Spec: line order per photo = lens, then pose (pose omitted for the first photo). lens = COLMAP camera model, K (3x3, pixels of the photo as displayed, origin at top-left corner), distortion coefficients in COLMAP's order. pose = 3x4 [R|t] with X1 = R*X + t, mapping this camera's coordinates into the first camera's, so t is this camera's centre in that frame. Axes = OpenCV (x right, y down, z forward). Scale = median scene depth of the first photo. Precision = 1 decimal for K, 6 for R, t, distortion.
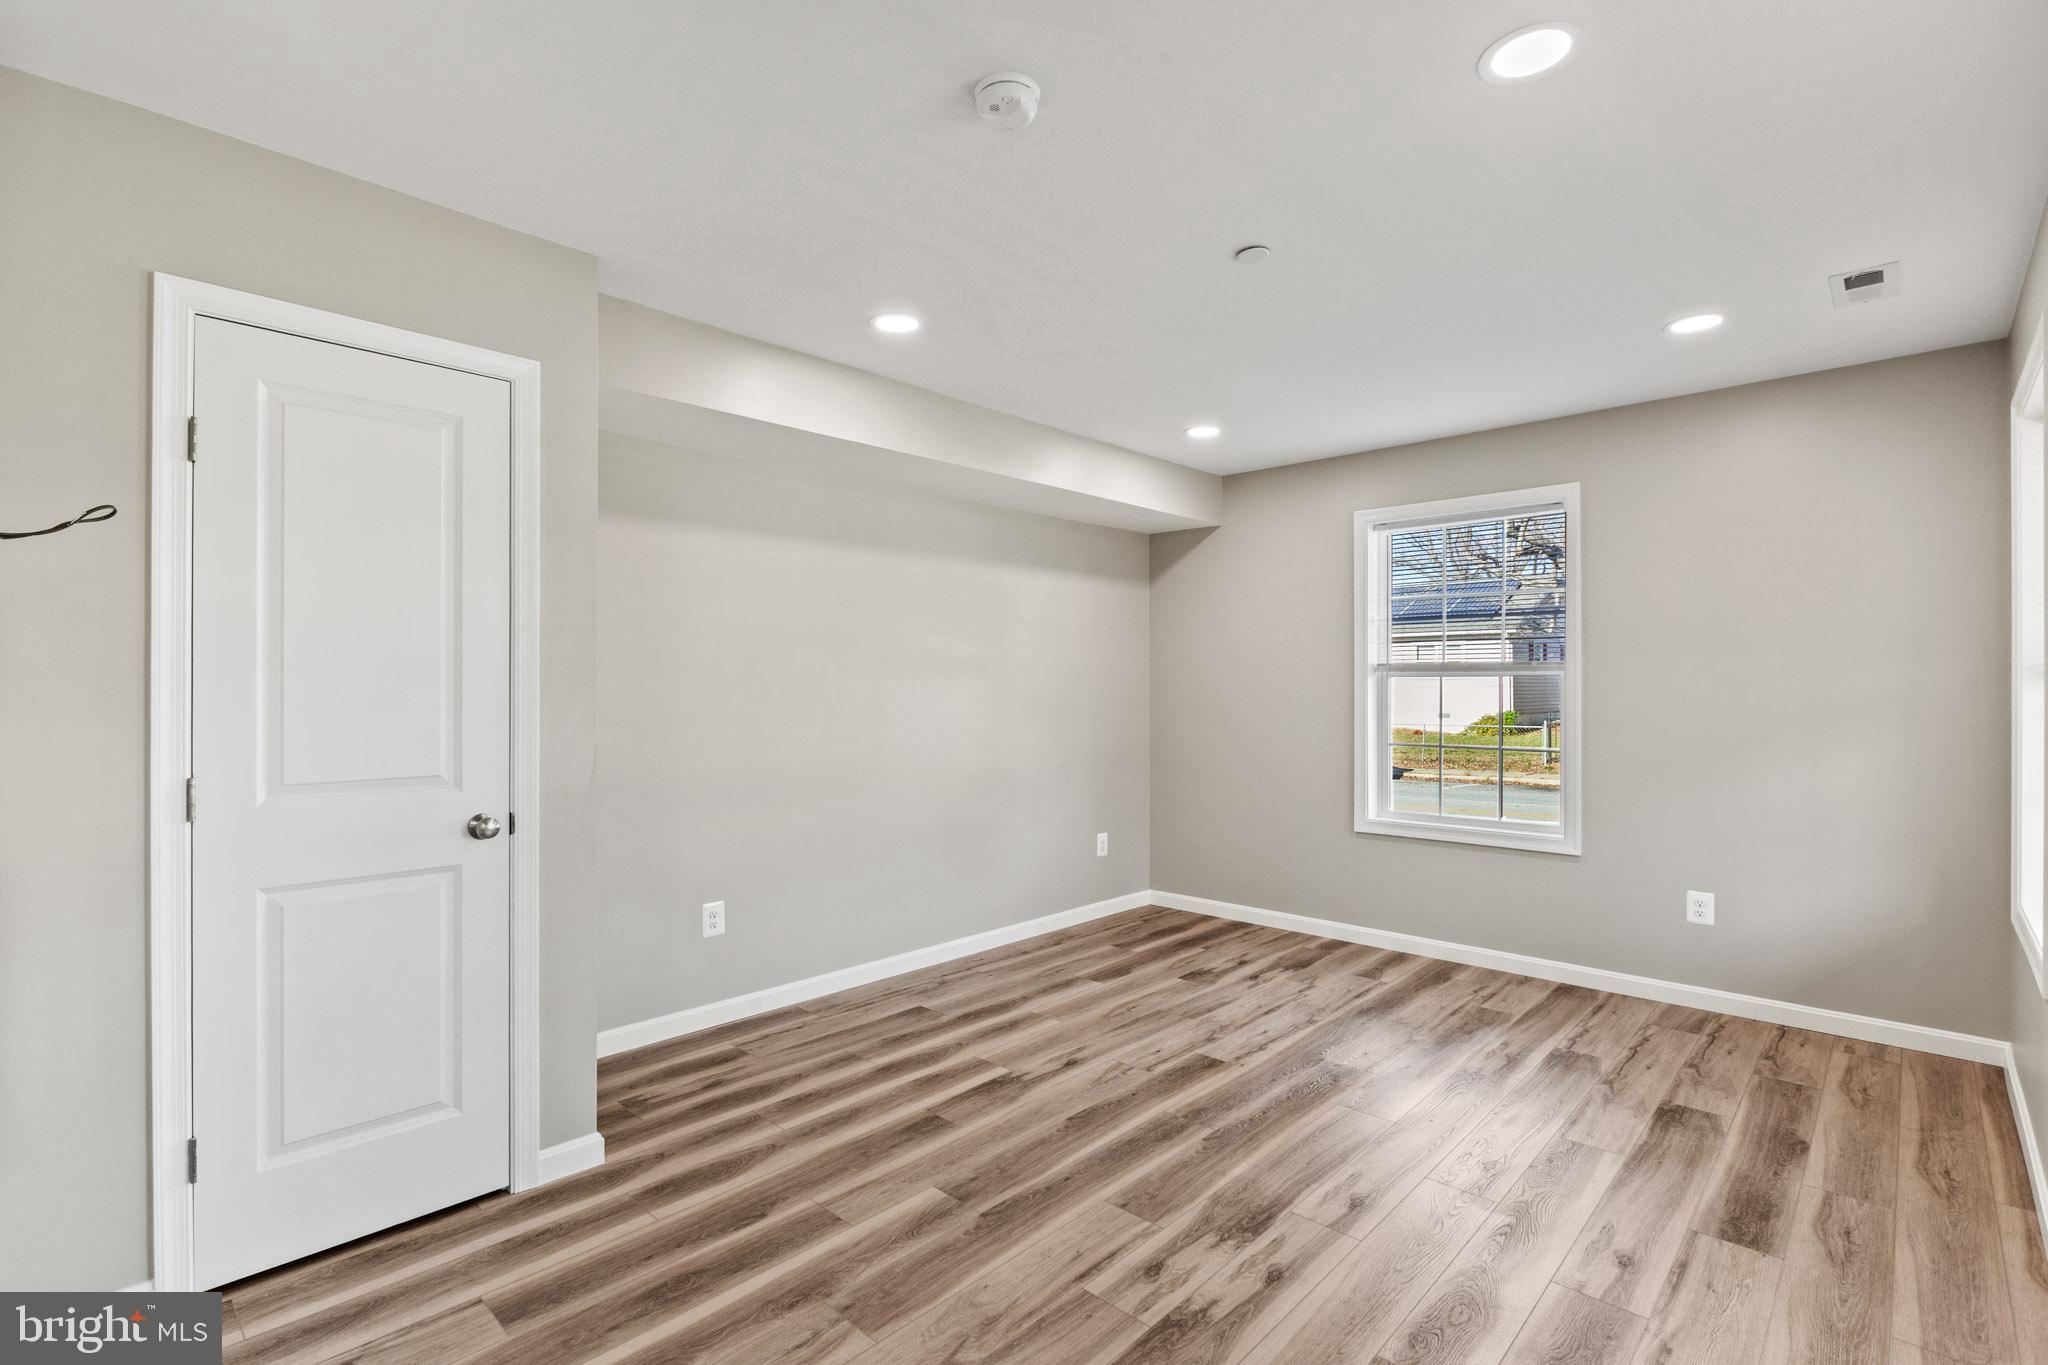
lens RADIAL K [[943.3, 0, 1023.1], [0, 943.3, 686.0], [0, 0, 1]] dist [-0.008976, 0.000076]
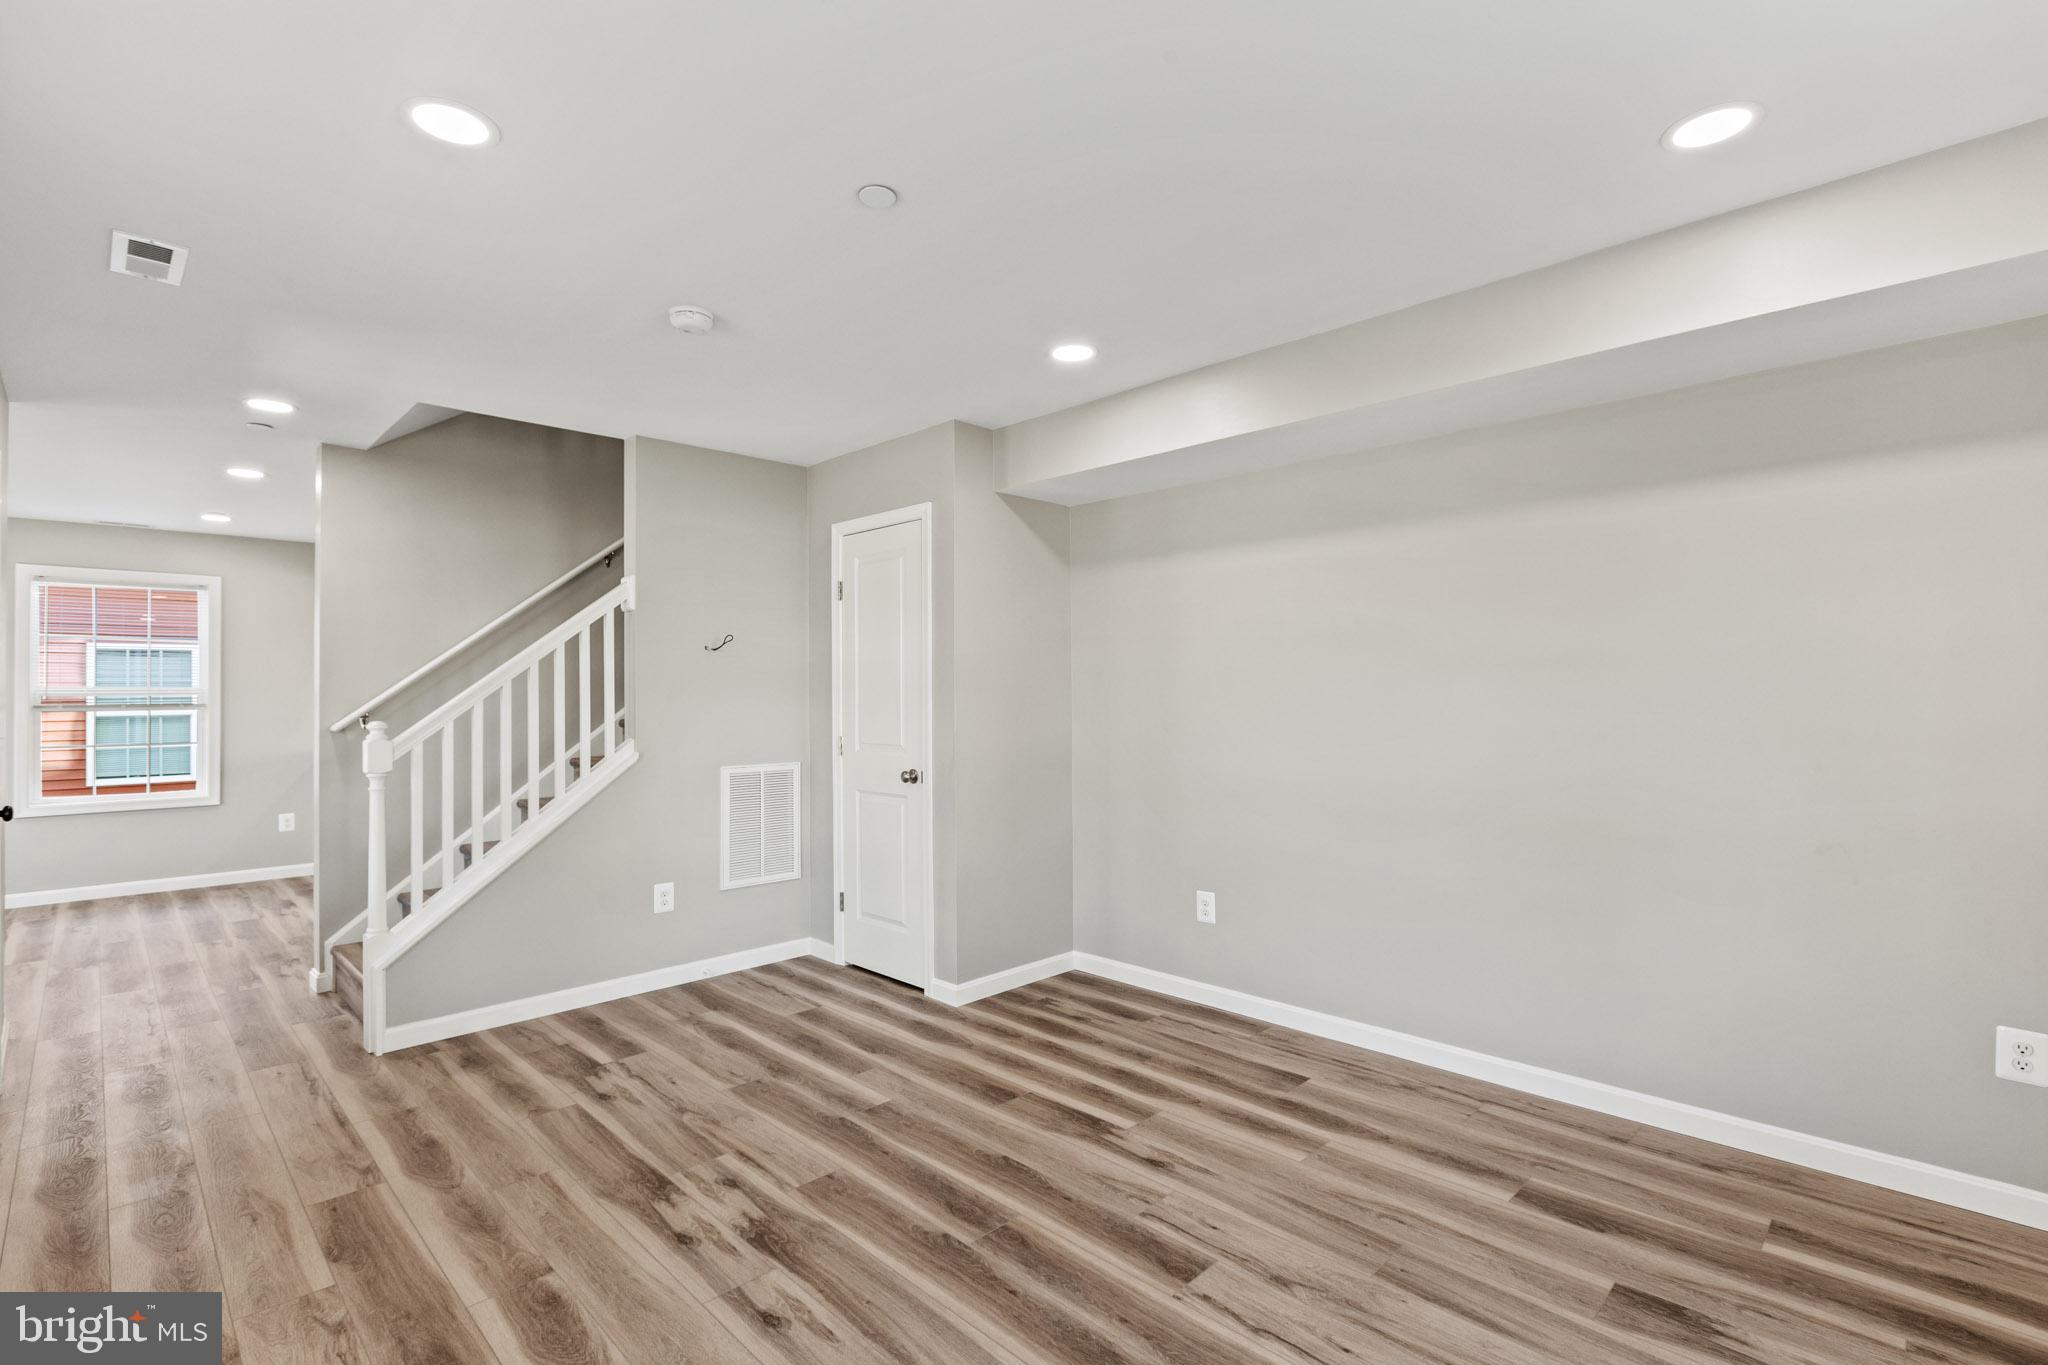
lens RADIAL K [[943.3, 0, 1021.0], [0, 943.3, 689.6], [0, 0, 1]] dist [-0.008976, 0.000076]
pose [[-0.030616, -0.003464, -0.999525, 0.949623], [0.008225, 0.999959, -0.003717, -0.004430], [0.999497, -0.008335, -0.030587, 1.004110]]
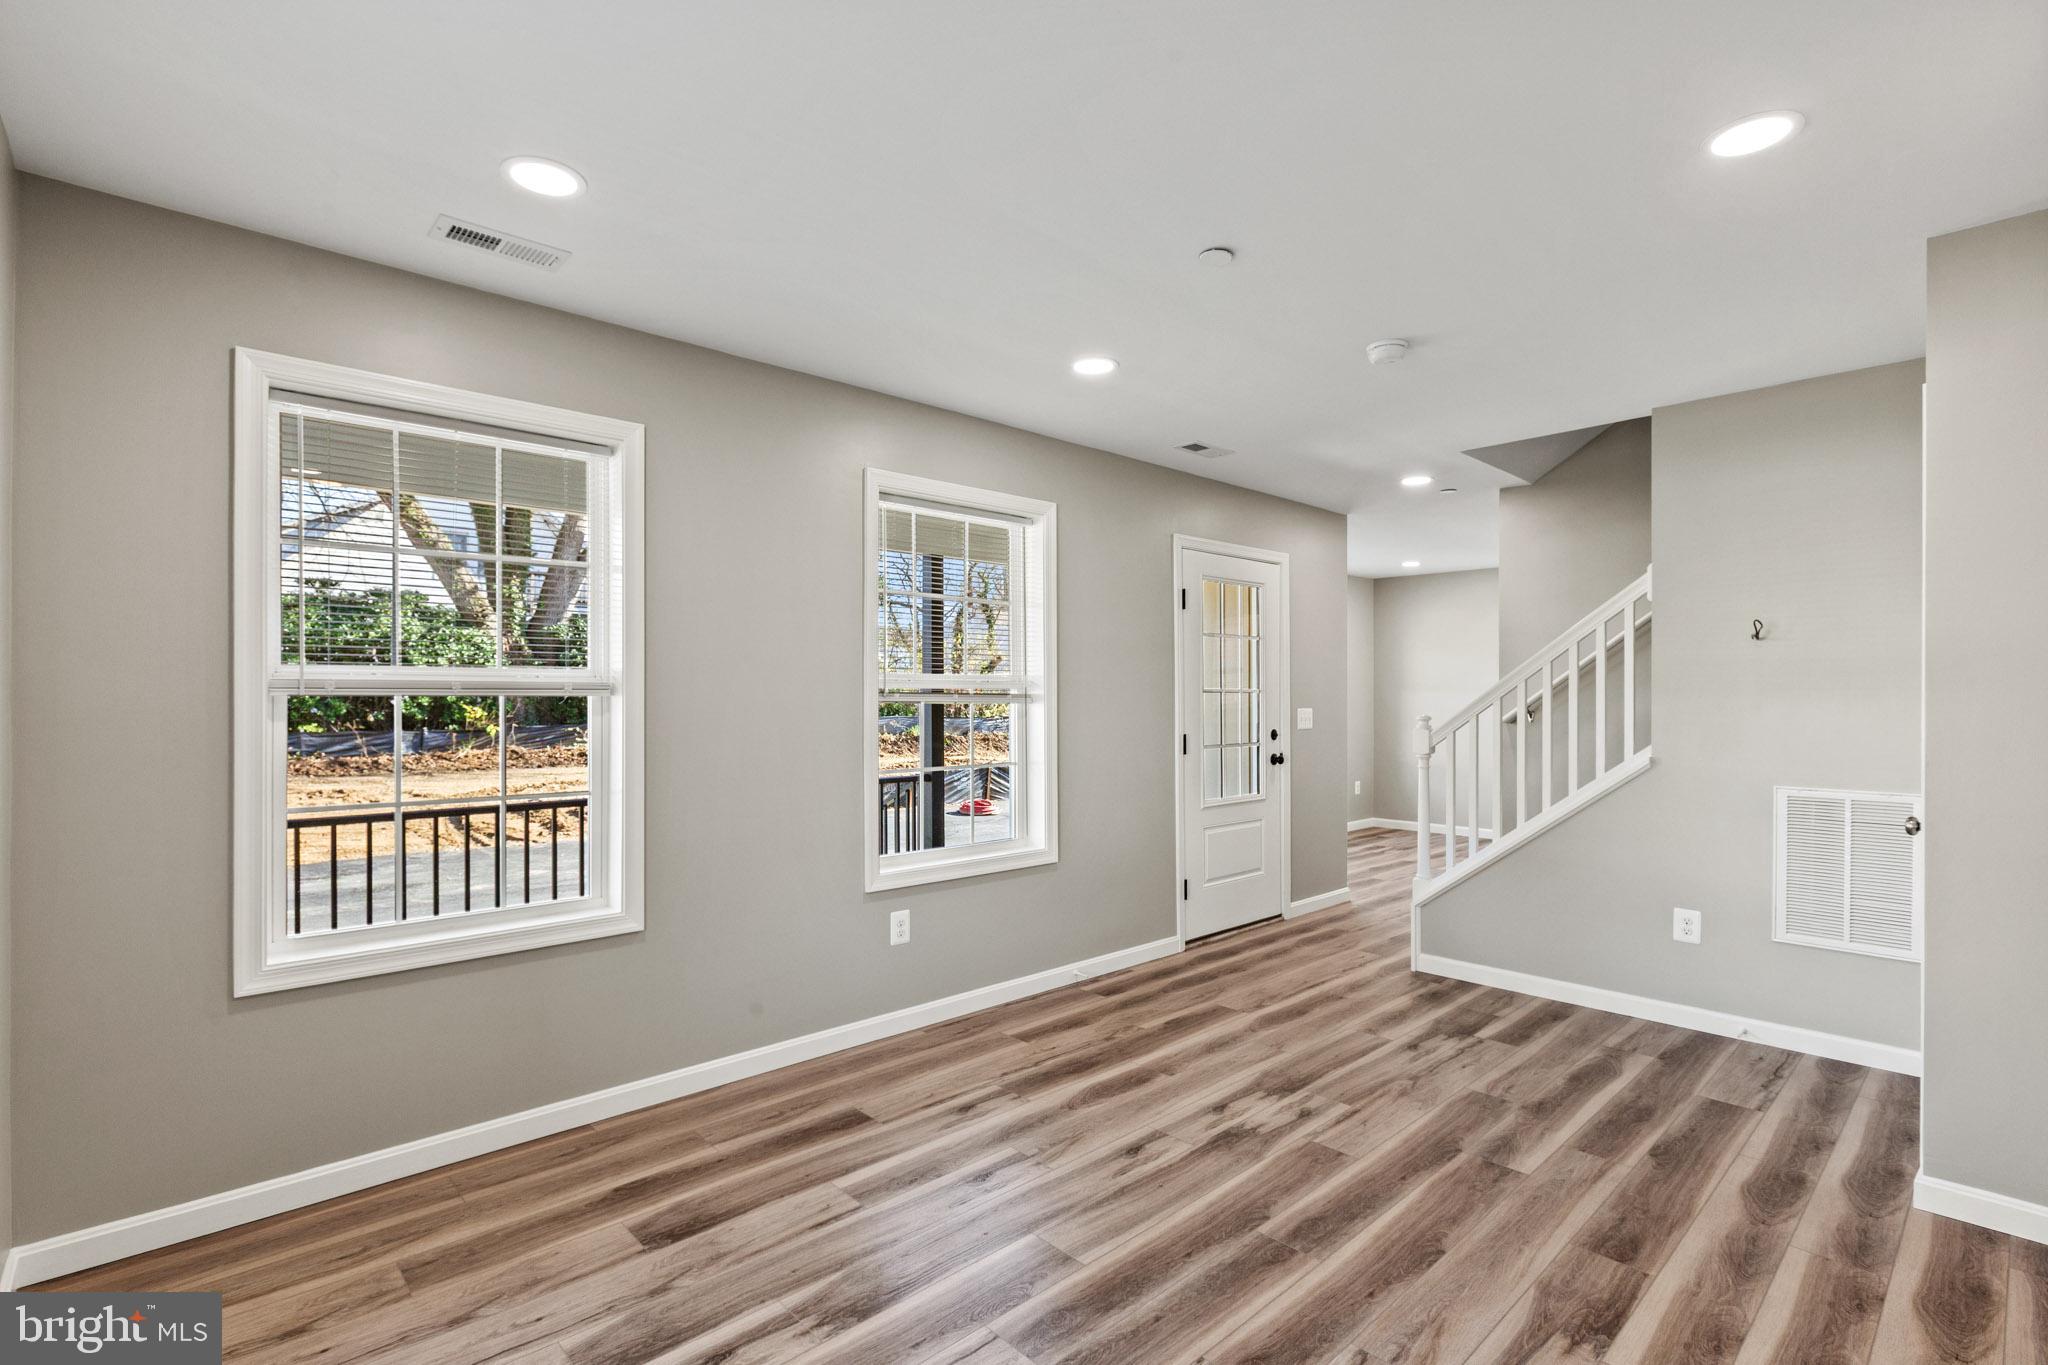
lens RADIAL K [[943.3, 0, 1023.0], [0, 943.3, 692.5], [0, 0, 1]] dist [-0.008976, 0.000076]
pose [[-0.997689, 0.001214, 0.067934, 0.329949], [0.000951, 0.999992, -0.003908, -0.005019], [-0.067938, -0.003834, -0.997682, 1.731837]]
